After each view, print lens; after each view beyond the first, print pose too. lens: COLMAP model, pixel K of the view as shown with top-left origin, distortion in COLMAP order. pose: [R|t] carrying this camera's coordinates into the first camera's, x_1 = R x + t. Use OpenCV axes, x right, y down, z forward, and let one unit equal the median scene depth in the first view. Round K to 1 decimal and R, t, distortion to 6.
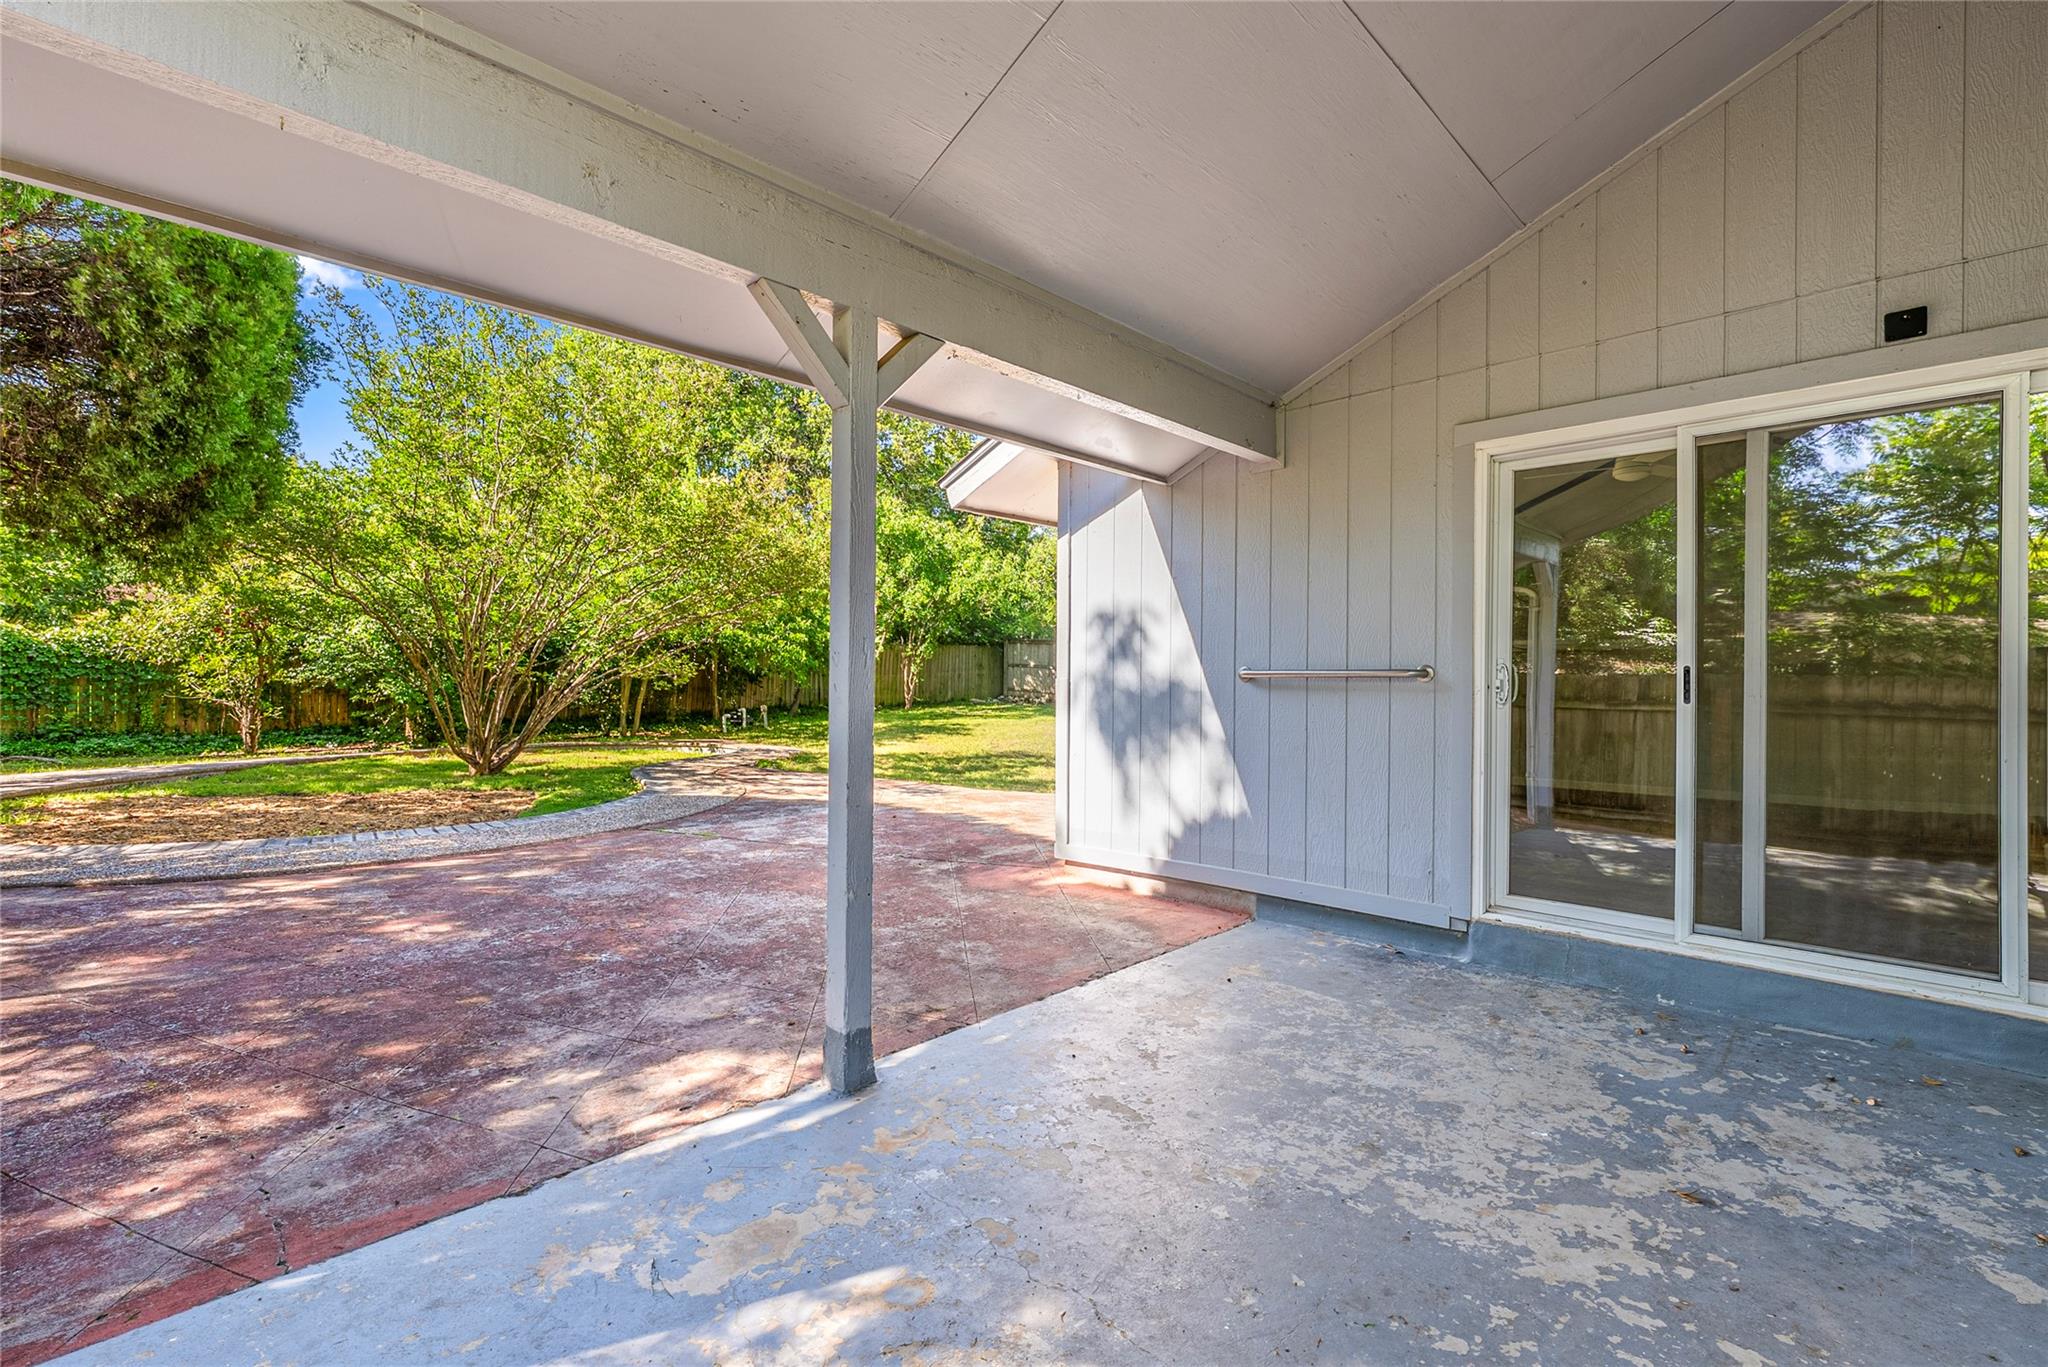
lens RADIAL K [[896.5, 0, 1020.2], [0, 896.5, 688.4], [0, 0, 1]] dist [-0.005058, 0.000400]
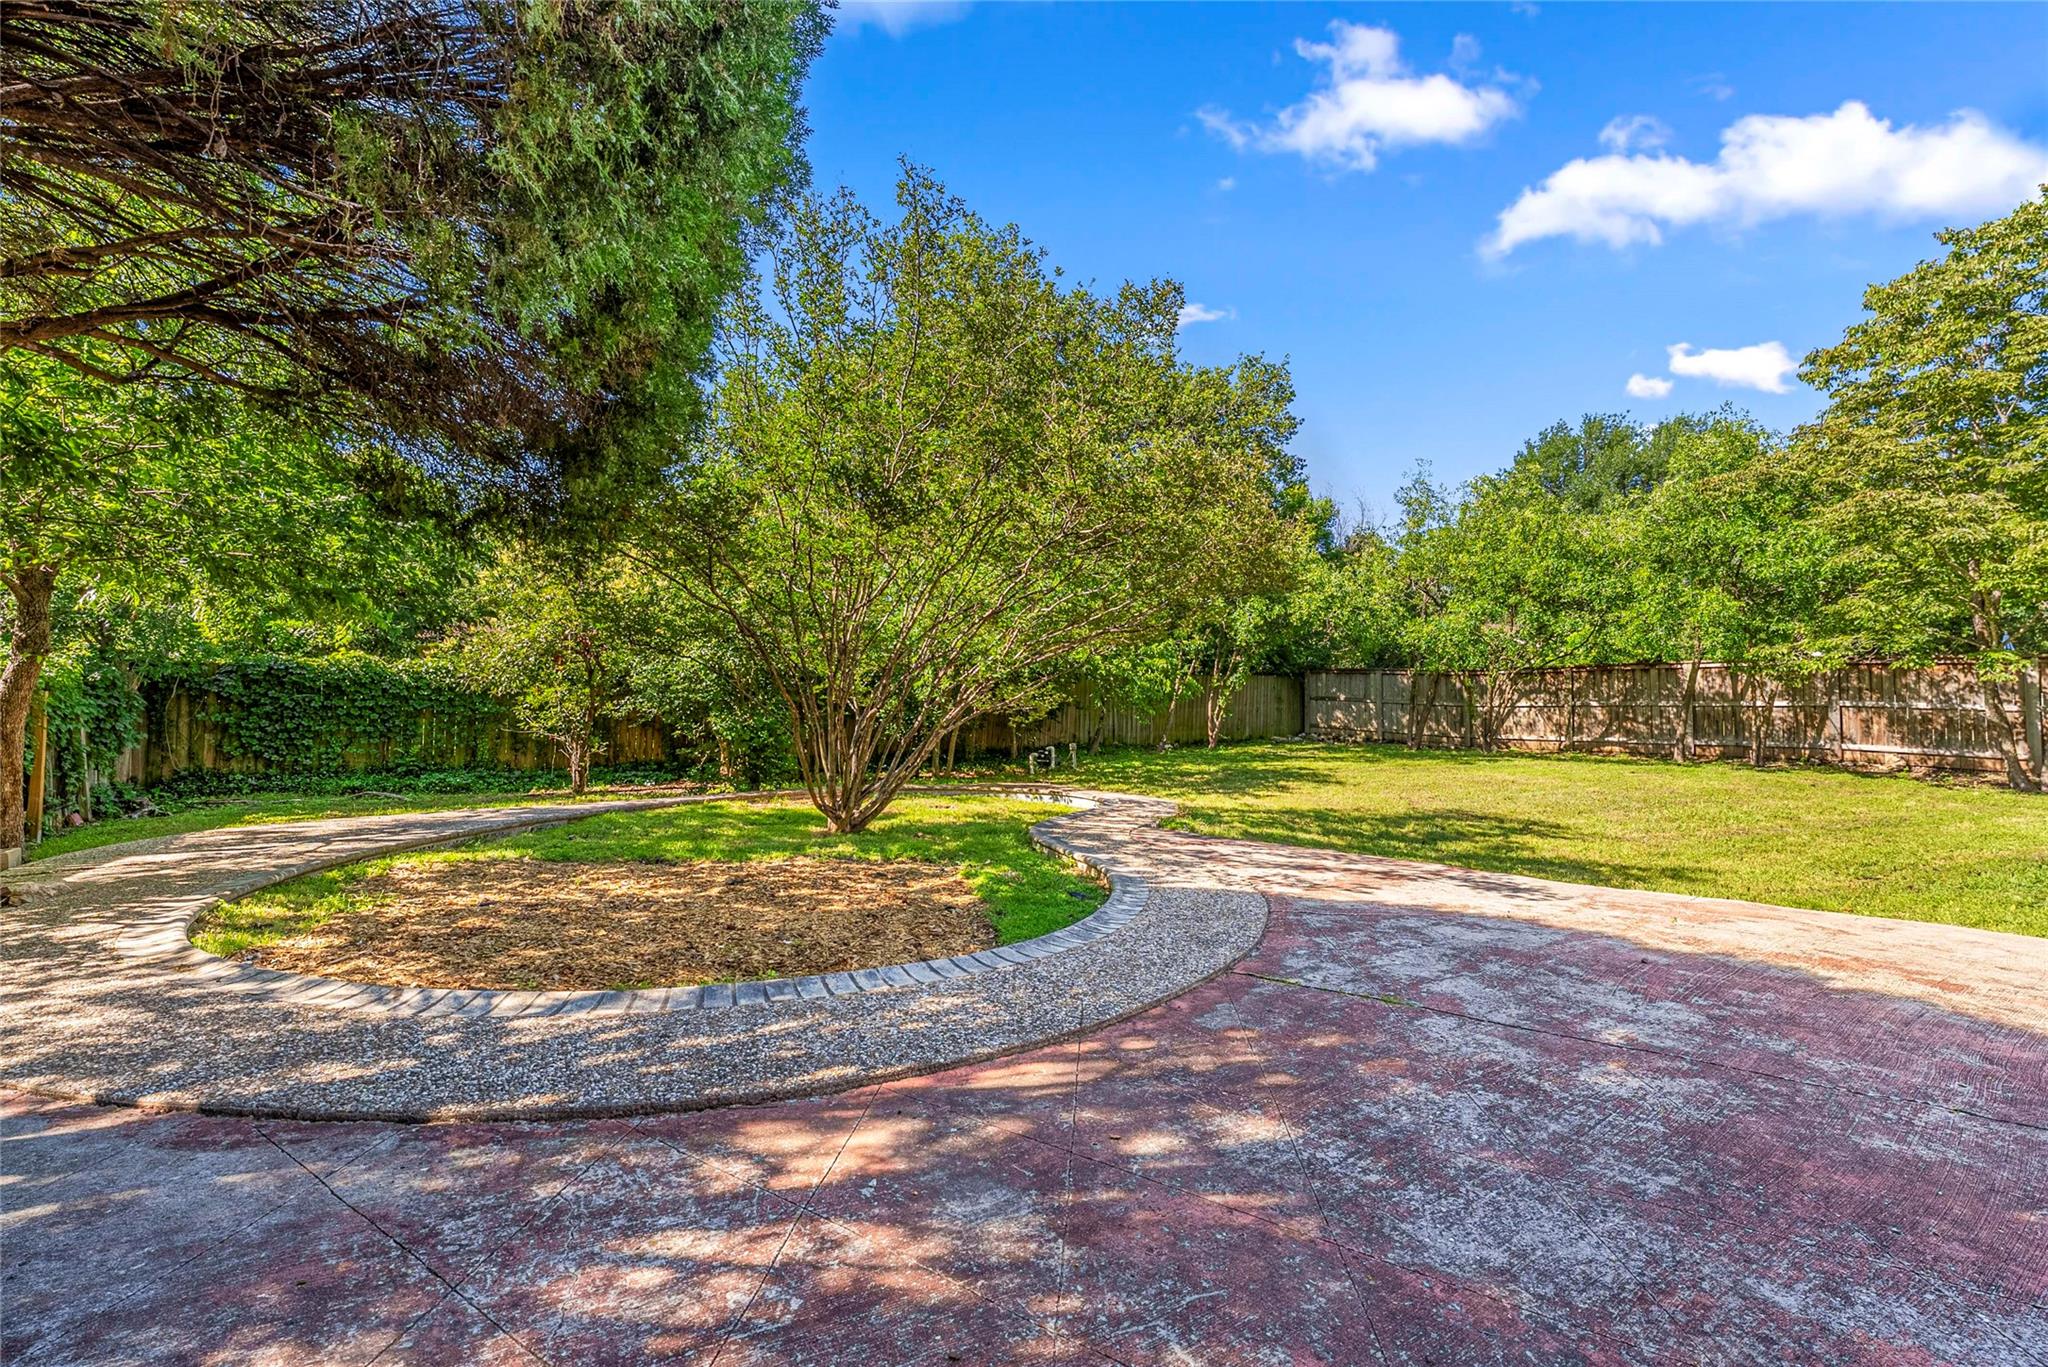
lens RADIAL K [[896.5, 0, 1027.9], [0, 896.5, 682.7], [0, 0, 1]] dist [-0.005058, 0.000400]
pose [[0.976876, -0.004444, -0.213761, -0.208835], [-0.005155, 0.999004, -0.044328, -0.002175], [0.213745, 0.044405, 0.975880, 0.191418]]
